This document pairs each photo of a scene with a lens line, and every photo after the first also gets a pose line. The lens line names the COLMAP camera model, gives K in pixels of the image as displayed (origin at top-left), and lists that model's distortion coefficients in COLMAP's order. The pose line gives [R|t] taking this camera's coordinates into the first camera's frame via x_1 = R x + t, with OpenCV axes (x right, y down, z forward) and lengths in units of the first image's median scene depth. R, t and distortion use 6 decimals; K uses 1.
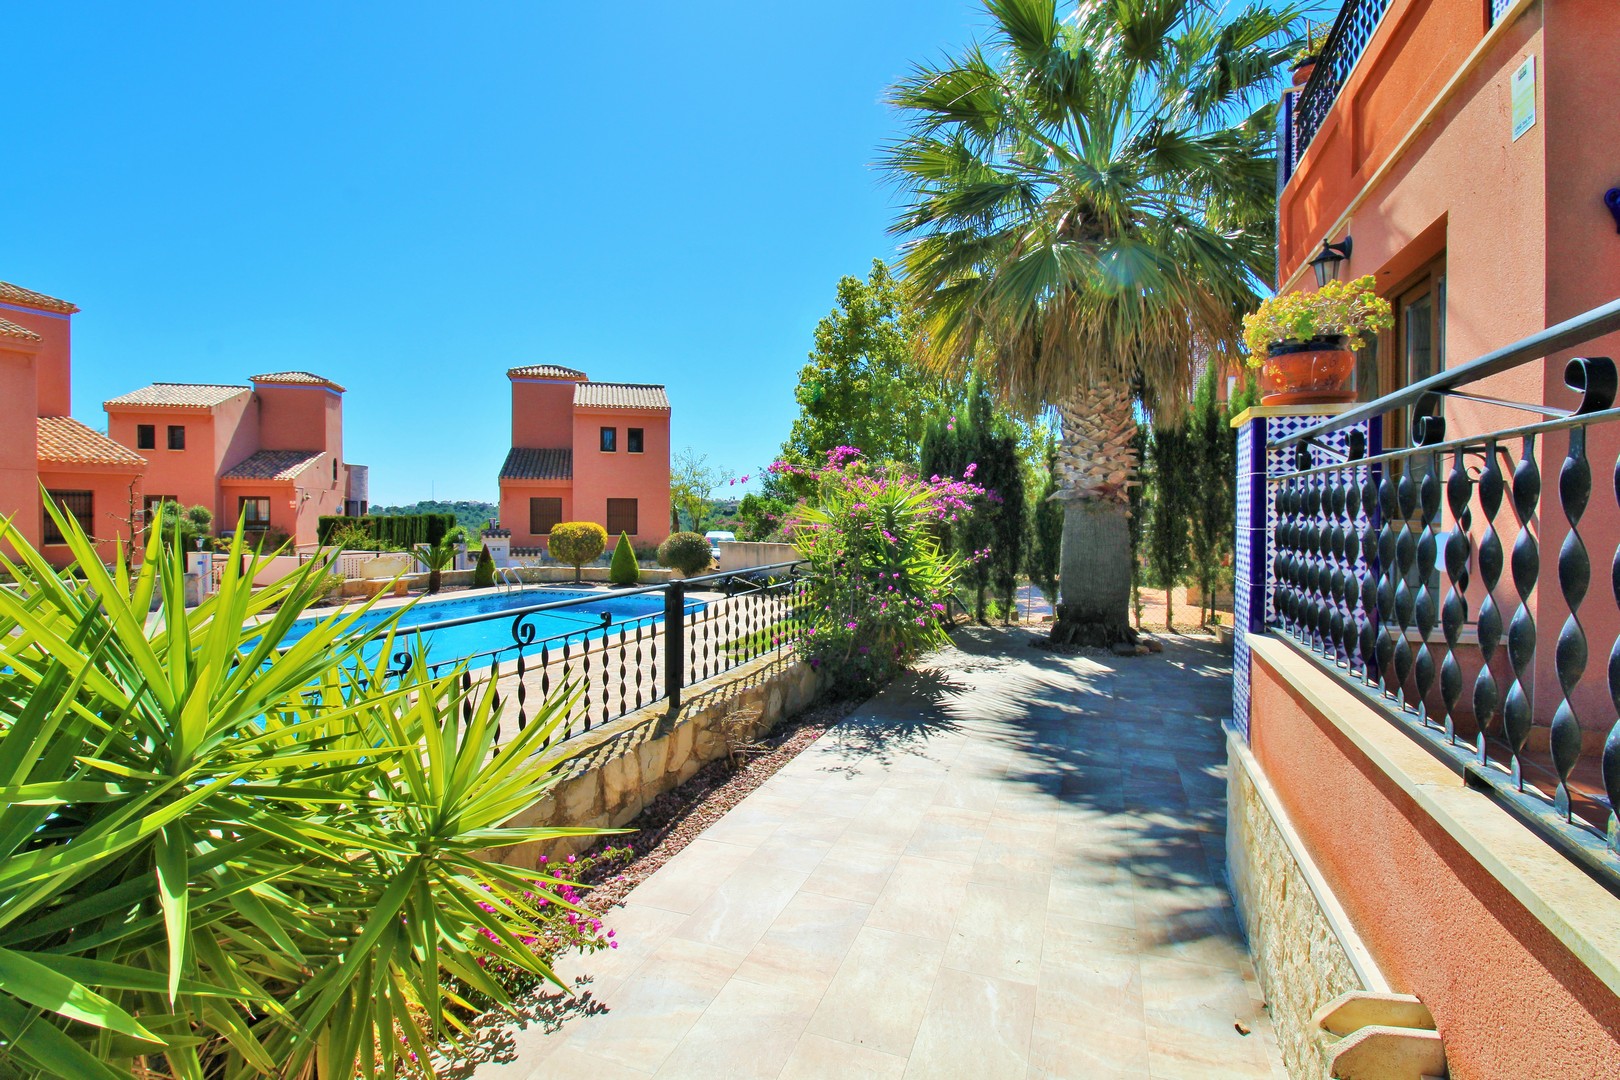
lens RADIAL K [[759.4, 0, 834.4], [0, 759.4, 535.3], [0, 0, 1]] dist [-0.000926, -0.013325]
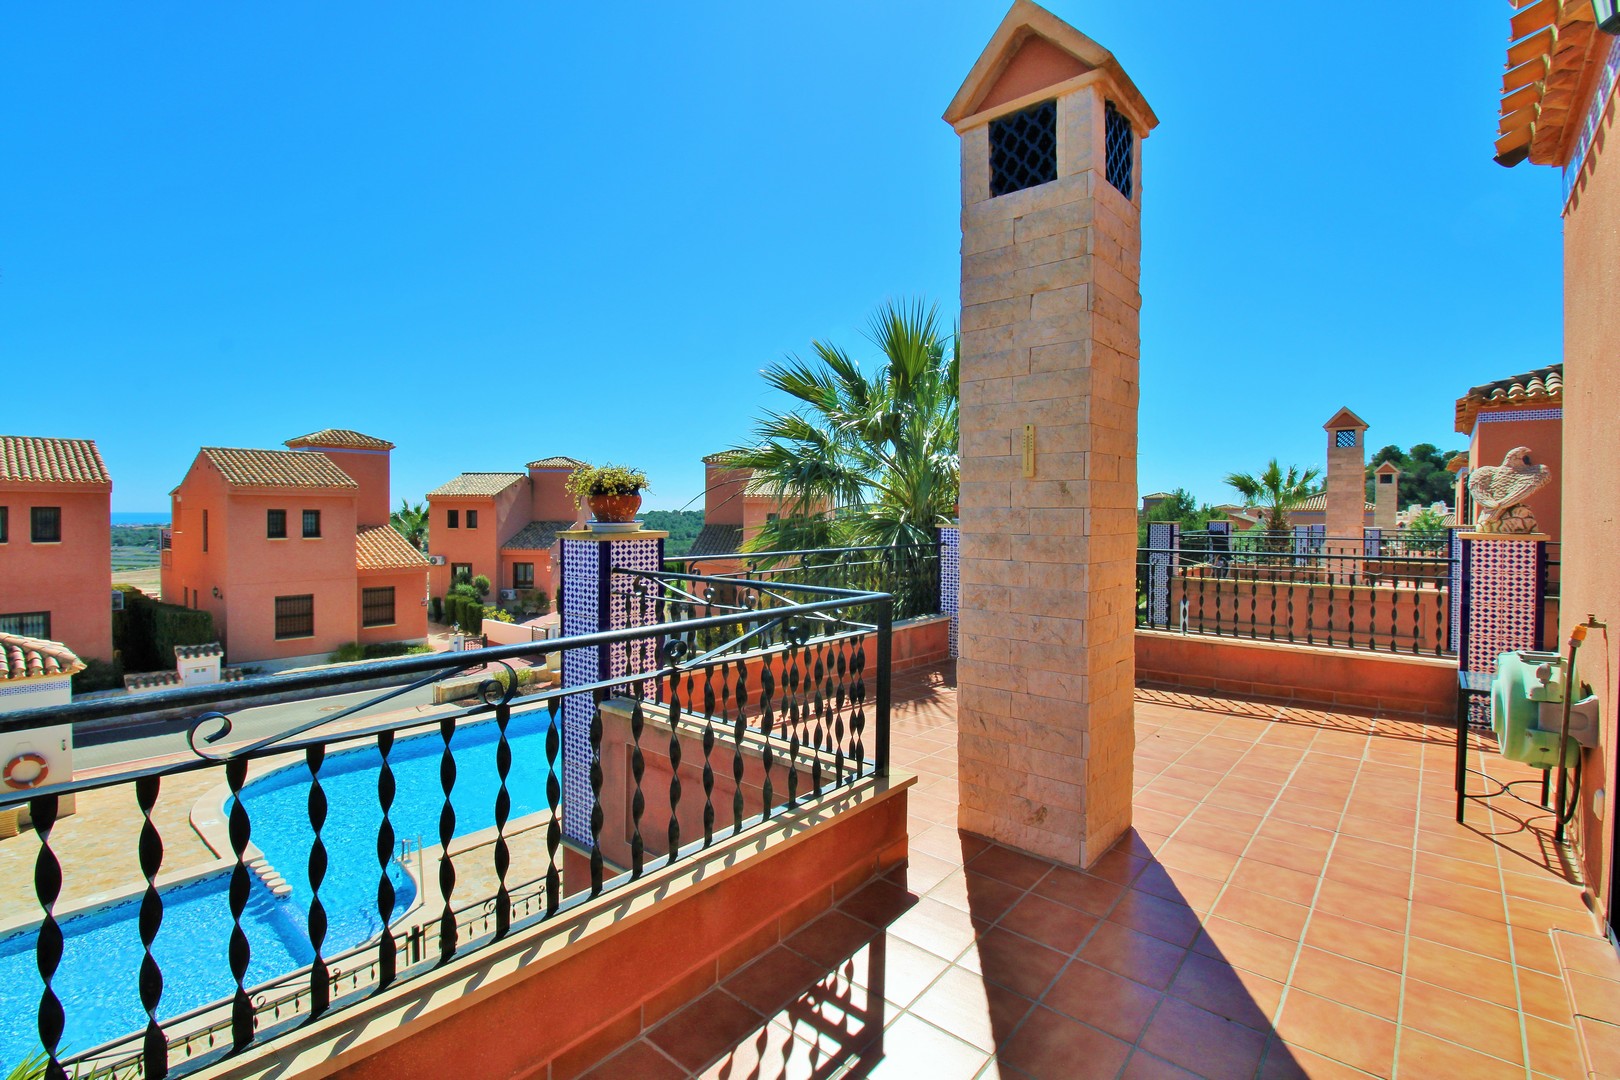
lens RADIAL K [[759.4, 0, 836.4], [0, 759.4, 526.2], [0, 0, 1]] dist [-0.000926, -0.013325]
pose [[0.940782, 0.012703, -0.338775, 0.182803], [-0.015537, 0.999863, -0.005657, -0.125584], [0.338657, 0.010585, 0.940850, -0.032736]]
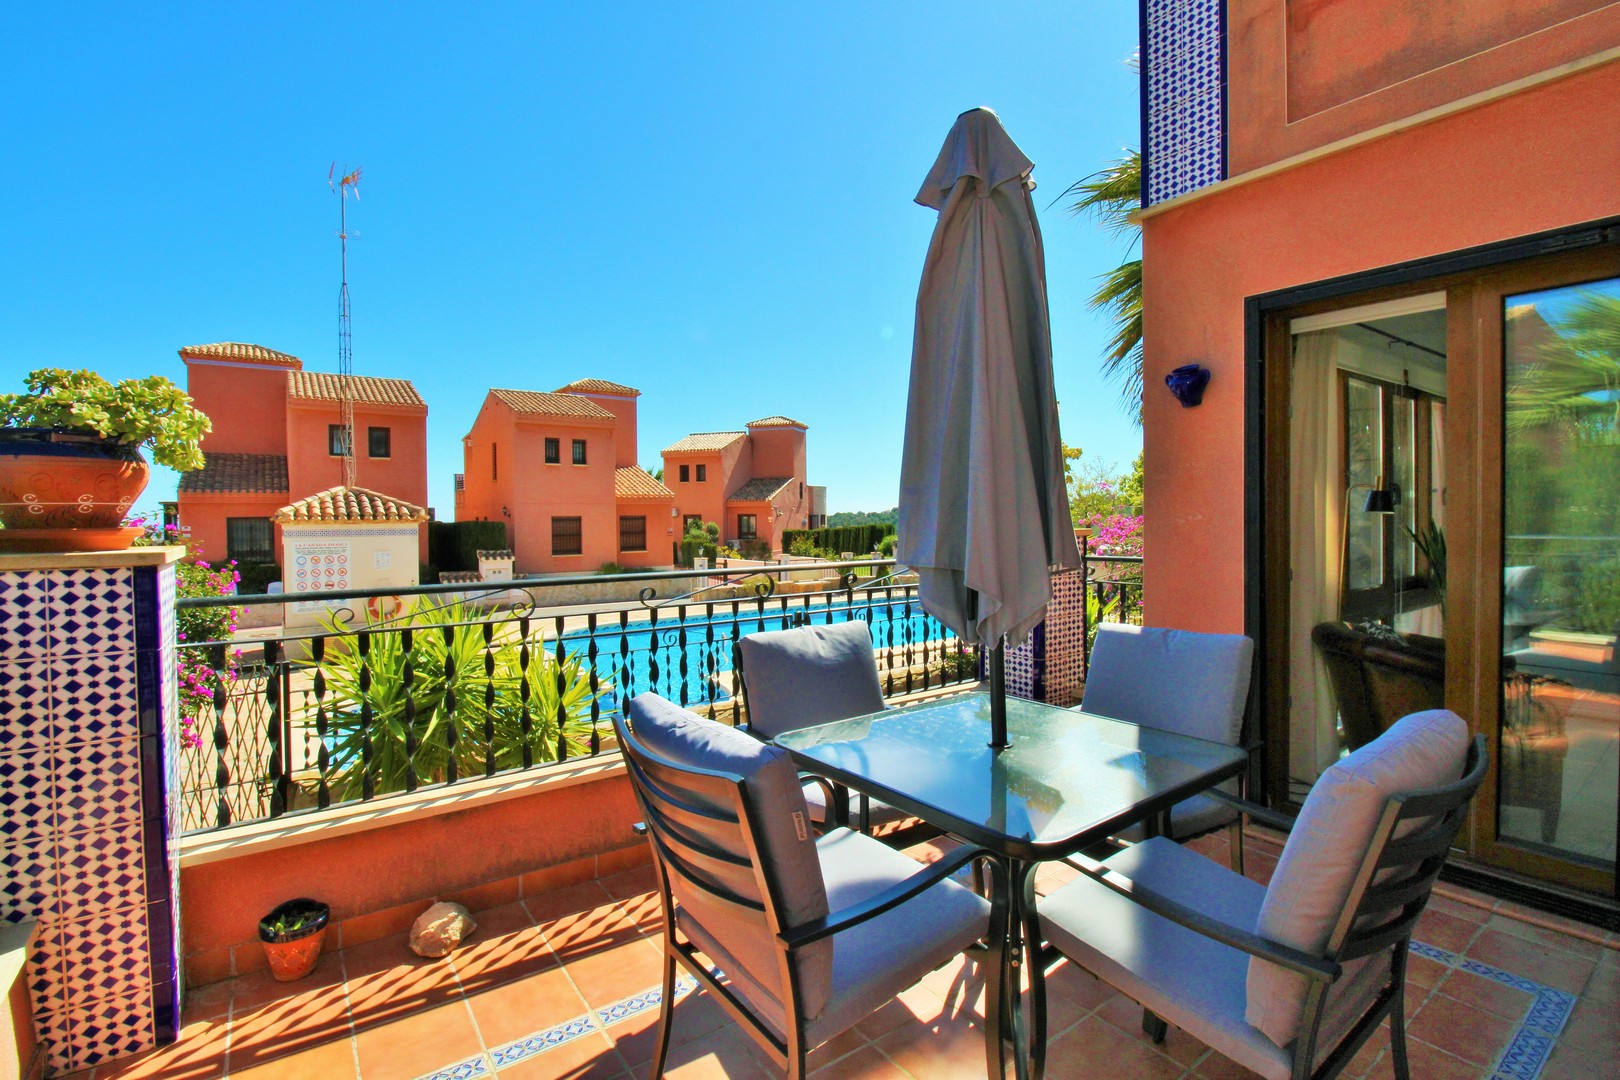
lens RADIAL K [[759.4, 0, 829.3], [0, 759.4, 534.4], [0, 0, 1]] dist [-0.000926, -0.013325]
pose [[0.830644, 0.003852, -0.556790, 0.113888], [-0.005506, 0.999984, -0.001297, -0.016122], [0.556776, 0.004143, 0.830652, -0.039364]]
